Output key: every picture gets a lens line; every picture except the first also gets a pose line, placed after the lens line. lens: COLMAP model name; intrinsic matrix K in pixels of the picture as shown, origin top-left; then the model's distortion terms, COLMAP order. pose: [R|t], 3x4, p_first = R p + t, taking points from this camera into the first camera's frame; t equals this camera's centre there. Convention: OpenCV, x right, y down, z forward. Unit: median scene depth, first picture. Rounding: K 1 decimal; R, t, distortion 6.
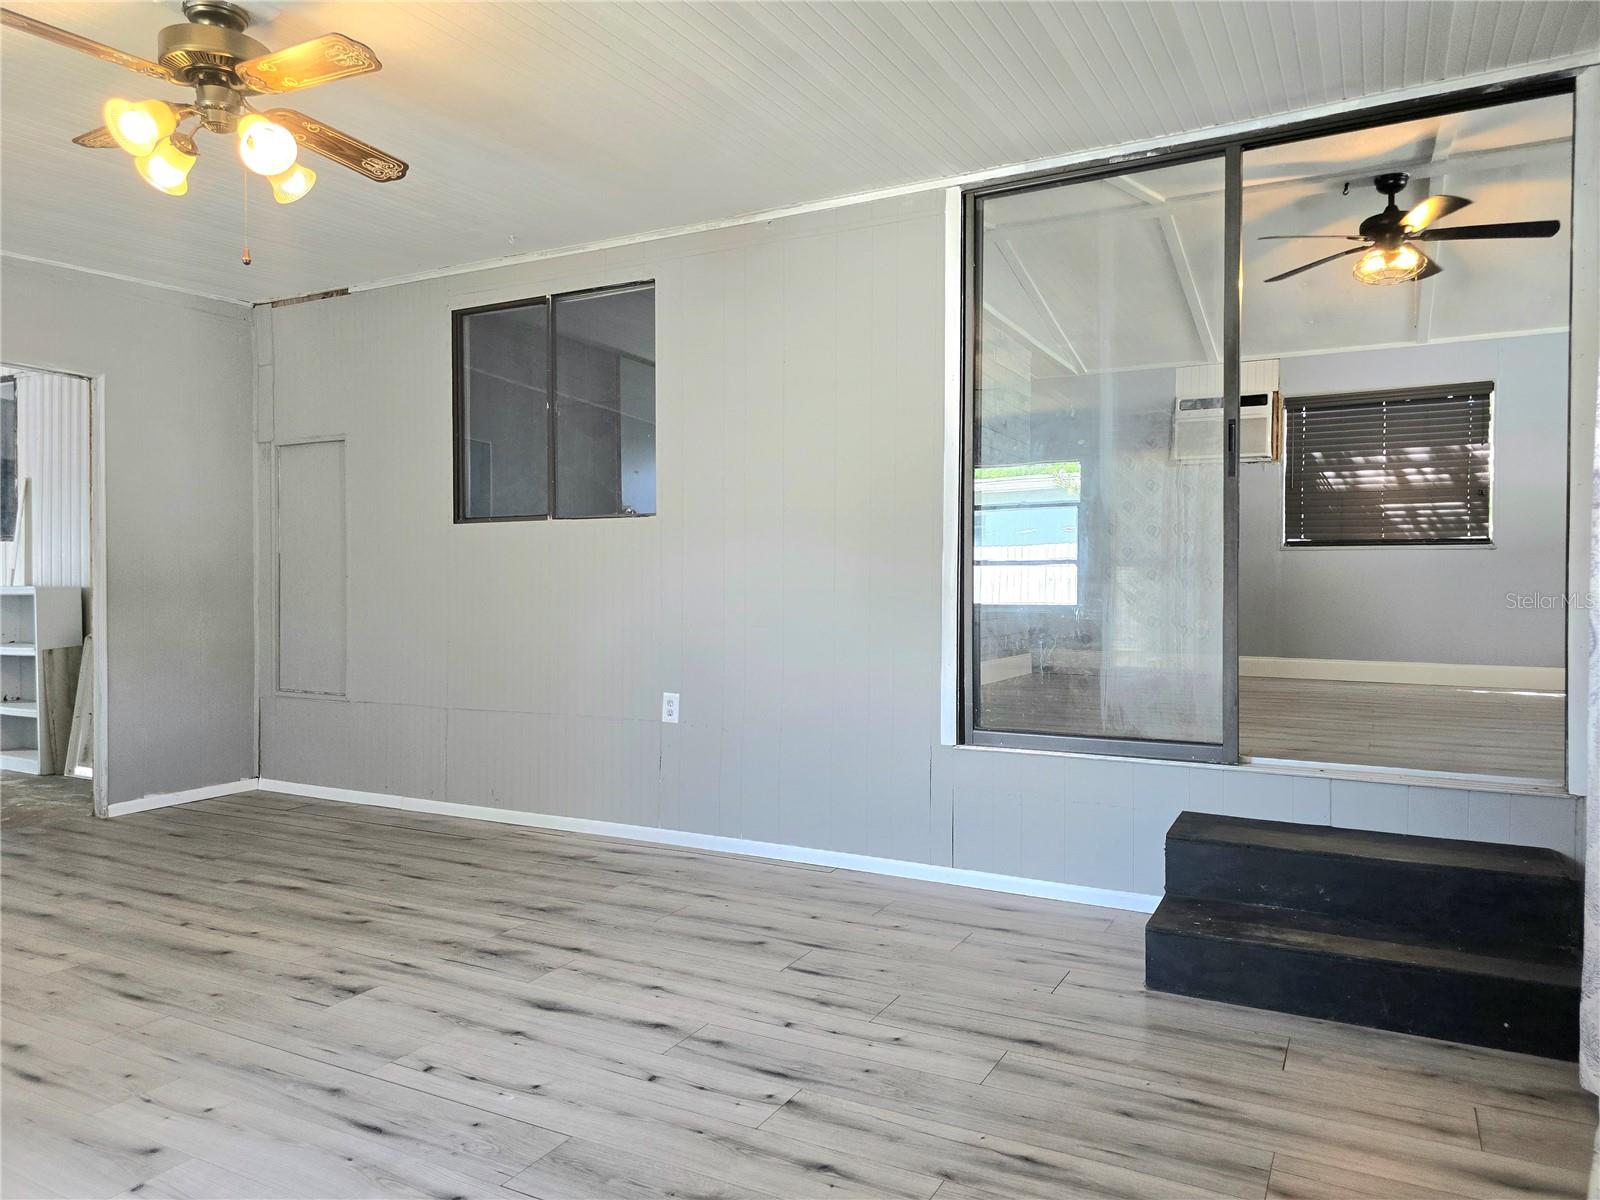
lens RADIAL K [[1074.7, 0, 790.1], [0, 1074.7, 596.7], [0, 0, 1]] dist [0.054000, -0.023761]
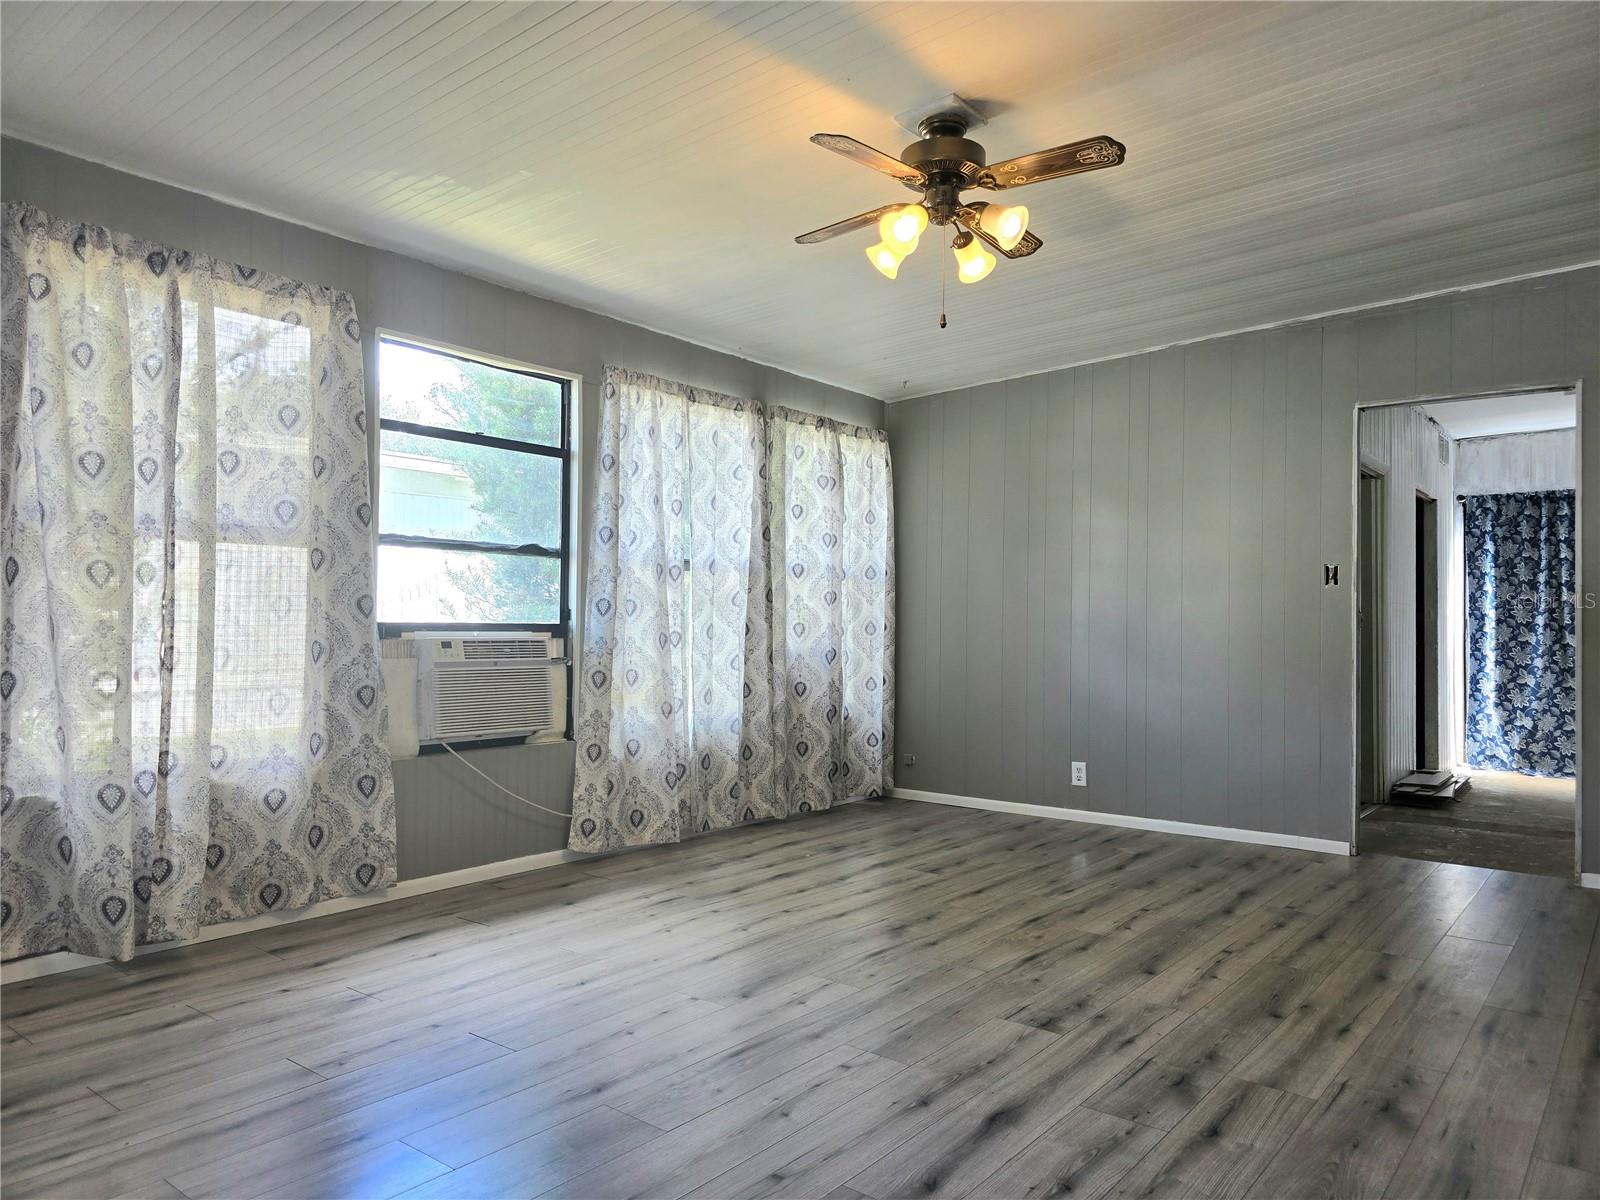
lens RADIAL K [[1074.7, 0, 789.6], [0, 1074.7, 600.6], [0, 0, 1]] dist [0.054000, -0.023761]
pose [[-0.204902, -0.035229, -0.978148, 0.525092], [-0.018245, 0.999316, -0.032169, 0.031263], [0.978612, 0.011255, -0.205405, 0.905655]]
